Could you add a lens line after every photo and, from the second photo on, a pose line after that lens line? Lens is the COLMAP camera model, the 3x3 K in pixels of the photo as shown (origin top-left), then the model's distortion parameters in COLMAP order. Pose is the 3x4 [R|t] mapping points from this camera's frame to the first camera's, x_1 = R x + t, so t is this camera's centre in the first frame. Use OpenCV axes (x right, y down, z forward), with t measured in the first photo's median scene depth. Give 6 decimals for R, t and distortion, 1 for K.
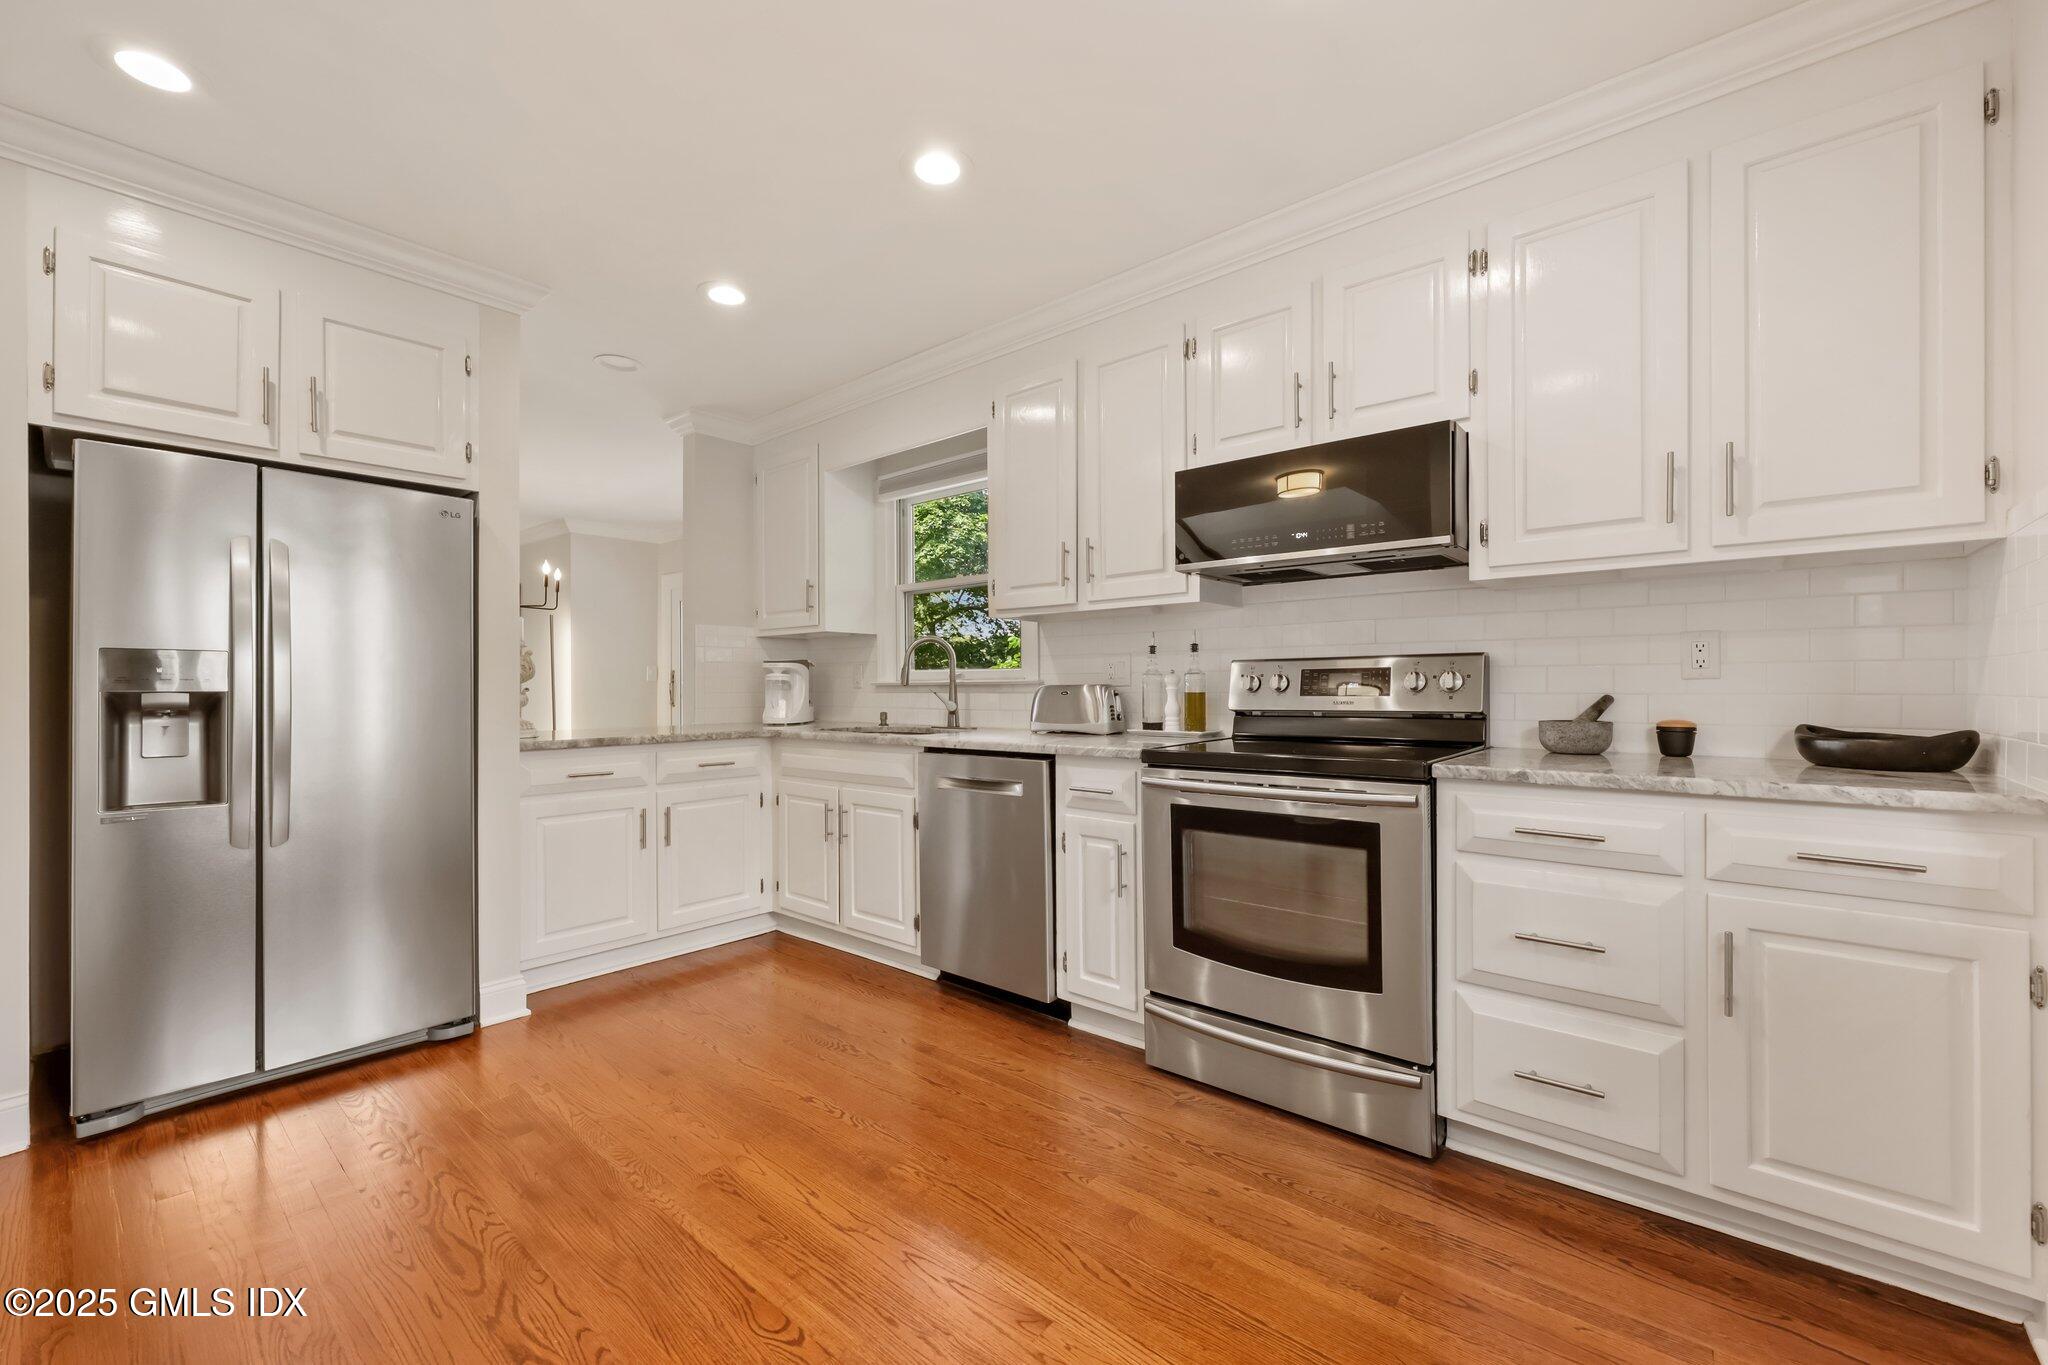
lens RADIAL K [[833.1, 0, 1037.3], [0, 833.1, 698.7], [0, 0, 1]] dist [0.000531, -0.000265]
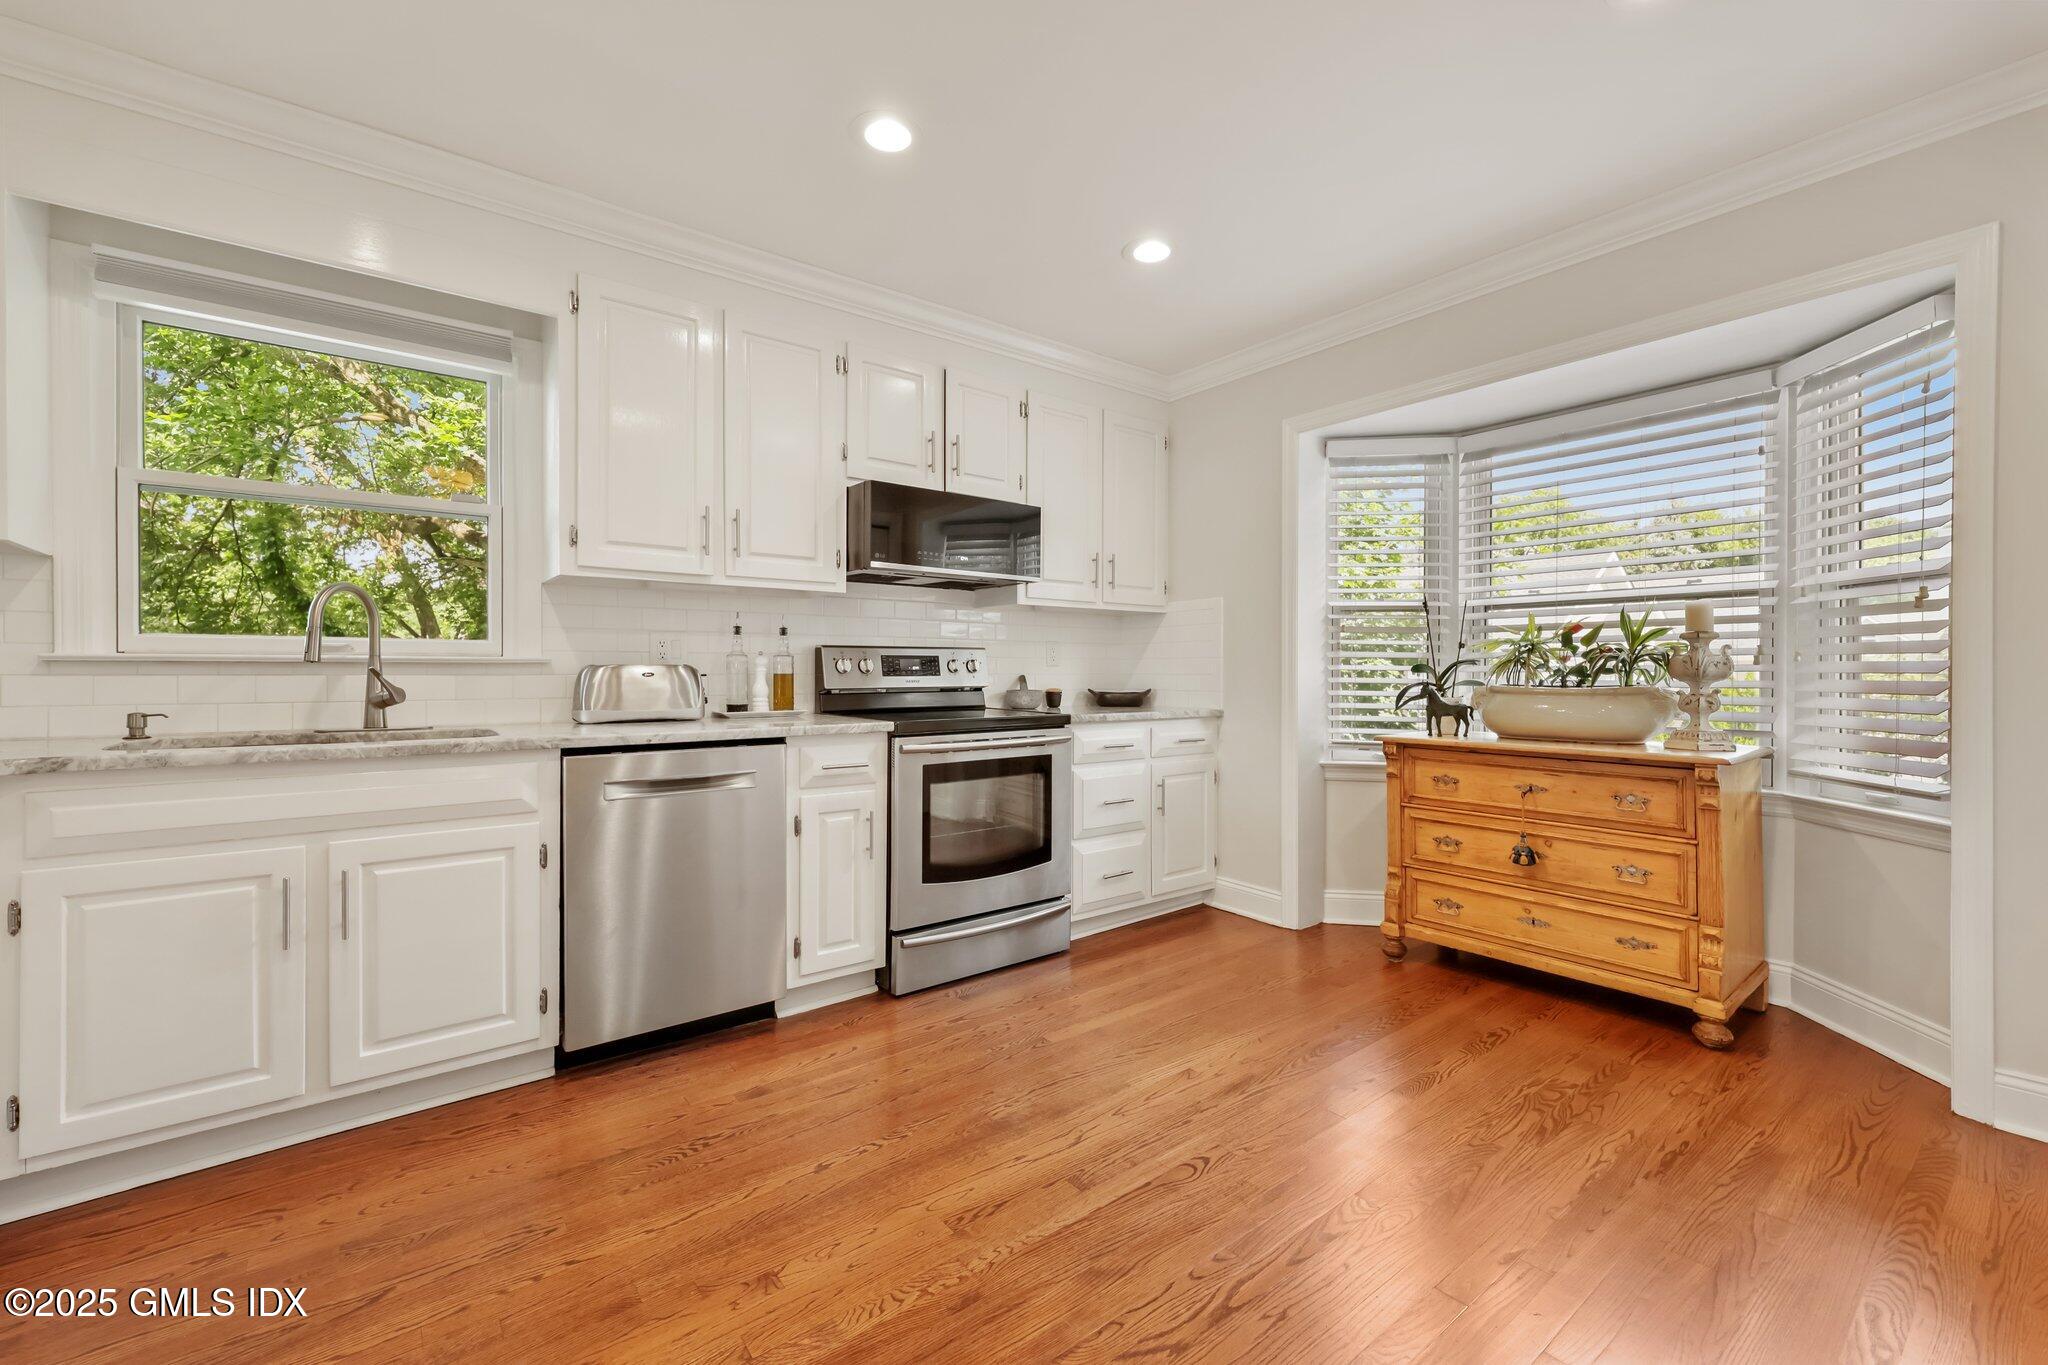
lens RADIAL K [[833.1, 0, 1031.9], [0, 833.1, 685.1], [0, 0, 1]] dist [0.000531, -0.000265]
pose [[0.202430, -0.010915, 0.979236, -0.859257], [0.010504, 0.999905, 0.008974, 0.000986], [-0.979240, 0.008469, 0.202526, 0.523701]]
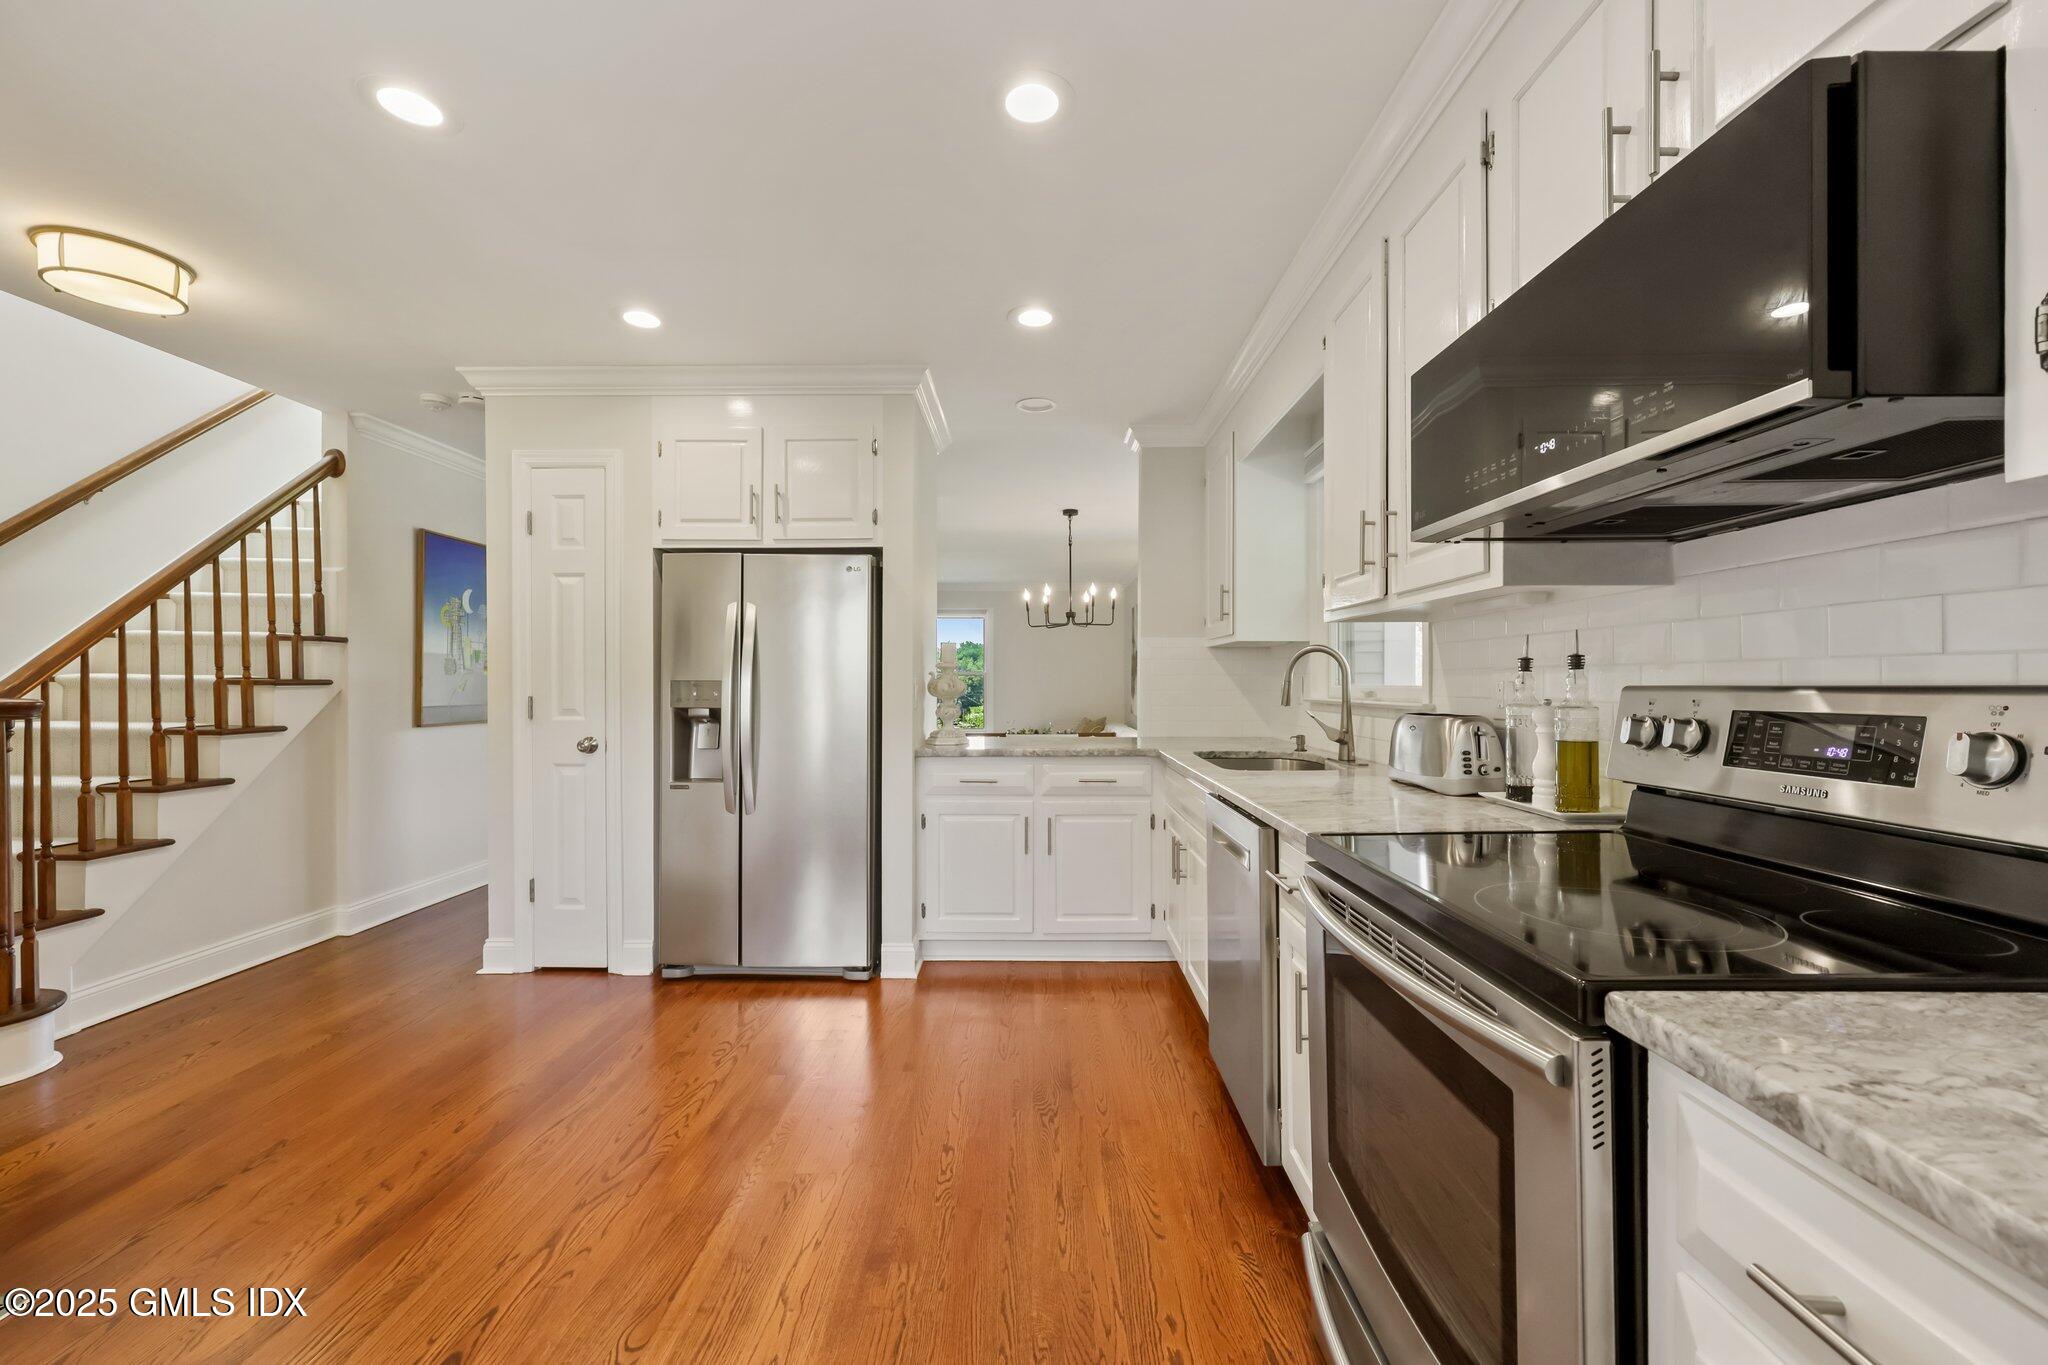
lens RADIAL K [[833.1, 0, 1022.6], [0, 833.1, 693.1], [0, 0, 1]] dist [0.000531, -0.000265]
pose [[0.629006, 0.013871, -0.777277, 0.430535], [-0.011781, 0.999896, 0.008310, -0.043720], [0.777311, 0.003930, 0.629104, 0.386158]]
